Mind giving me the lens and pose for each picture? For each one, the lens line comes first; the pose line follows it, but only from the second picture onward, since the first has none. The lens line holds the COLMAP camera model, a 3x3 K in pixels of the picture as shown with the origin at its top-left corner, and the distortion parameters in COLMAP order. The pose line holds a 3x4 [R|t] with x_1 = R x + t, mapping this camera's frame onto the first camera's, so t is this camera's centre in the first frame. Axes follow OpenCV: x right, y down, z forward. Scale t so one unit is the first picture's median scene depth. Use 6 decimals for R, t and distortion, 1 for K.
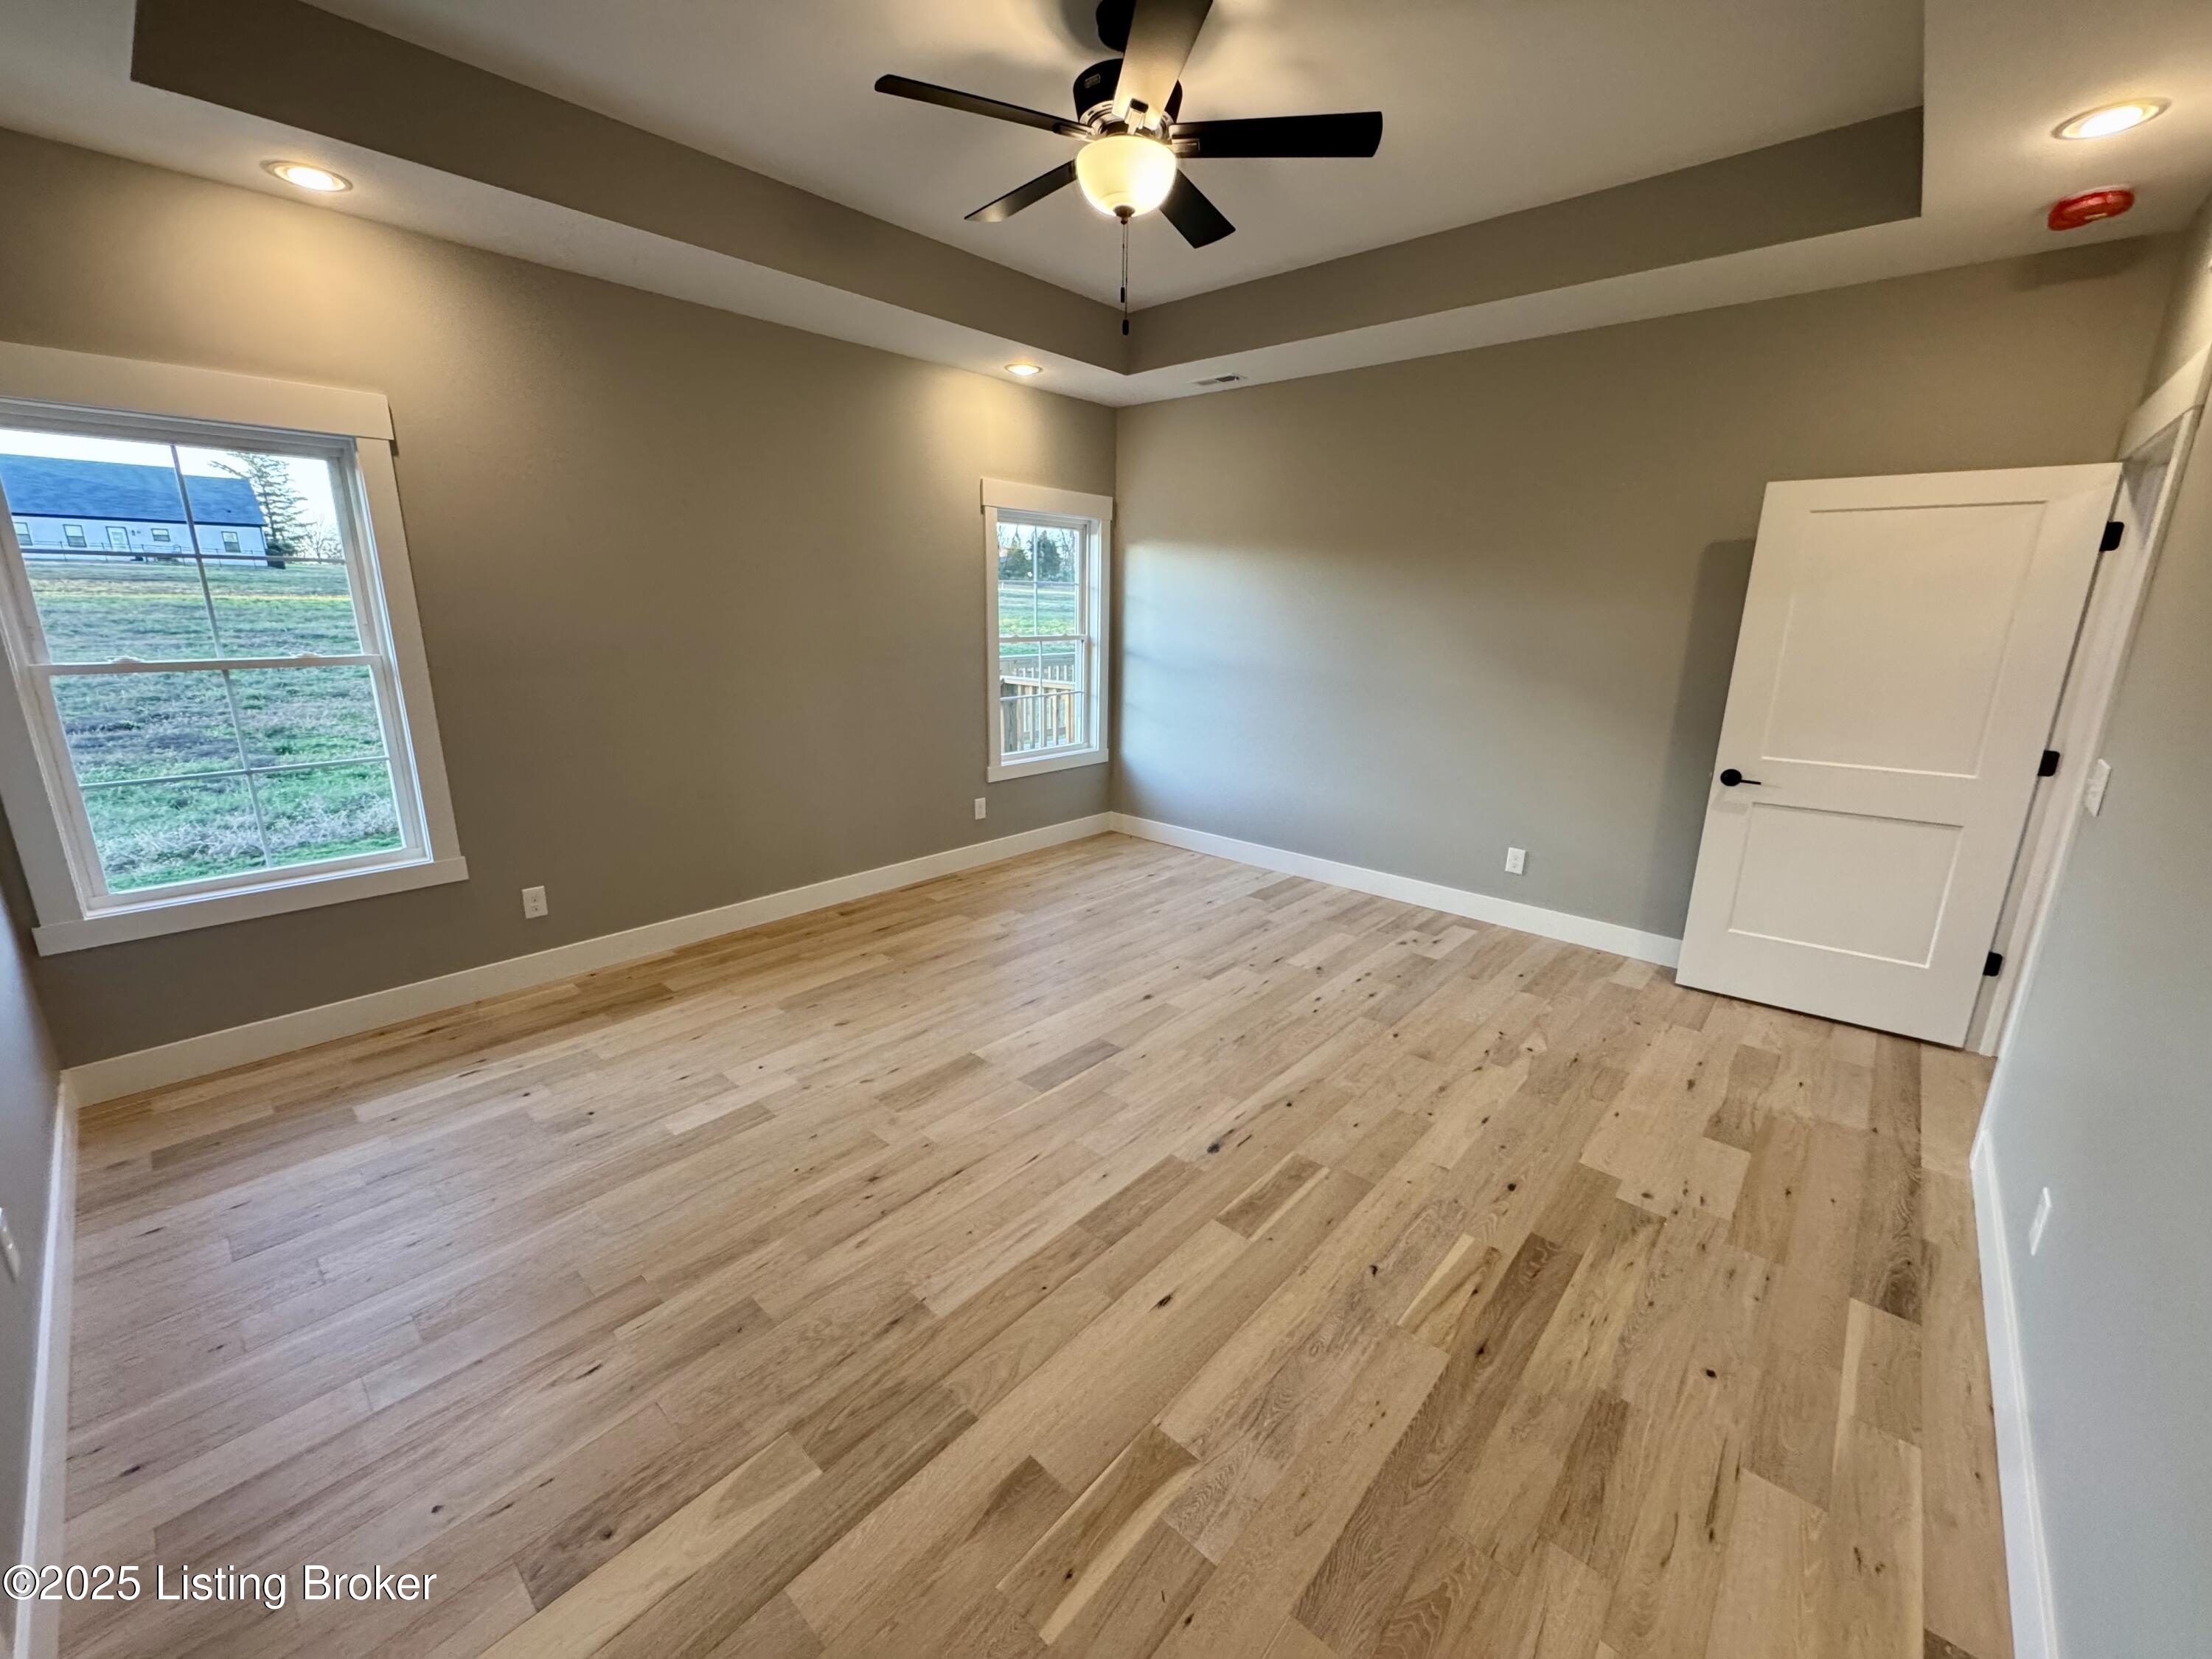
lens RADIAL K [[878.6, 0, 1101.0], [0, 878.6, 825.2], [0, 0, 1]] dist [-0.003174, 0.000514]
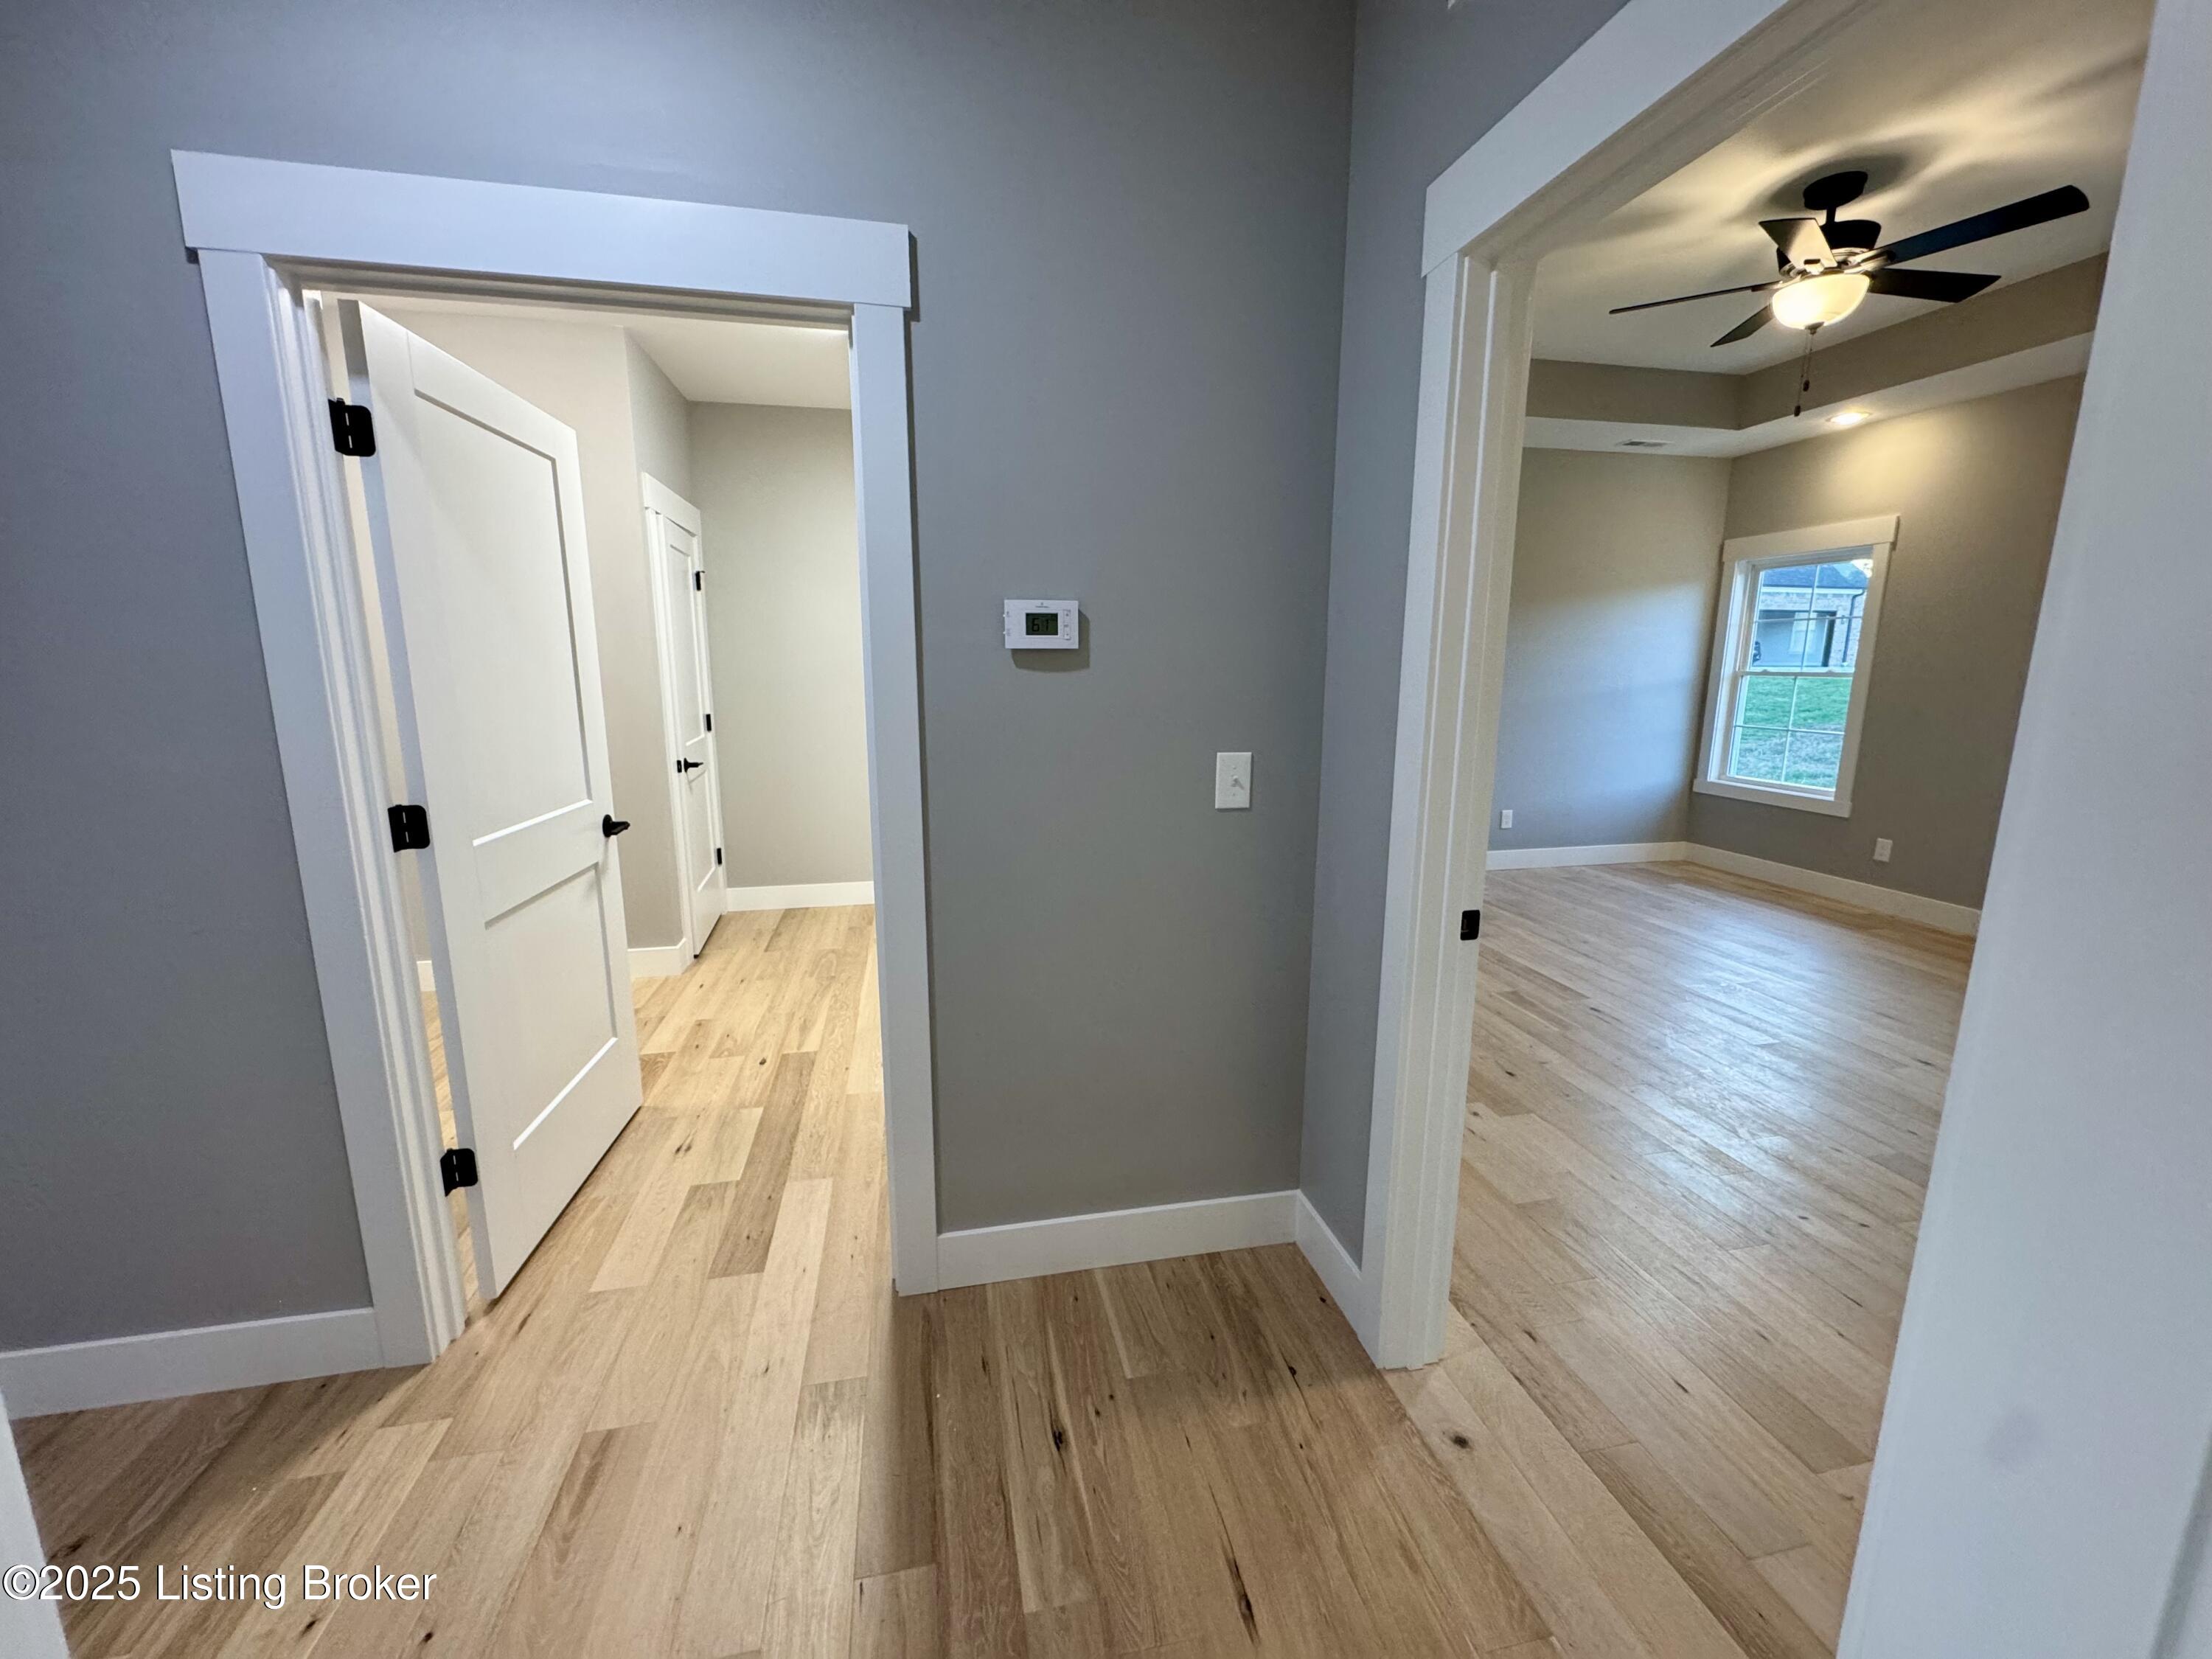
lens RADIAL K [[878.6, 0, 1101.0], [0, 878.6, 825.2], [0, 0, 1]] dist [-0.003174, 0.000514]
pose [[-0.586412, 0.134406, -0.798784, 1.175021], [-0.209588, 0.927378, 0.309909, -0.118586], [0.782428, 0.349150, -0.515656, 0.714329]]
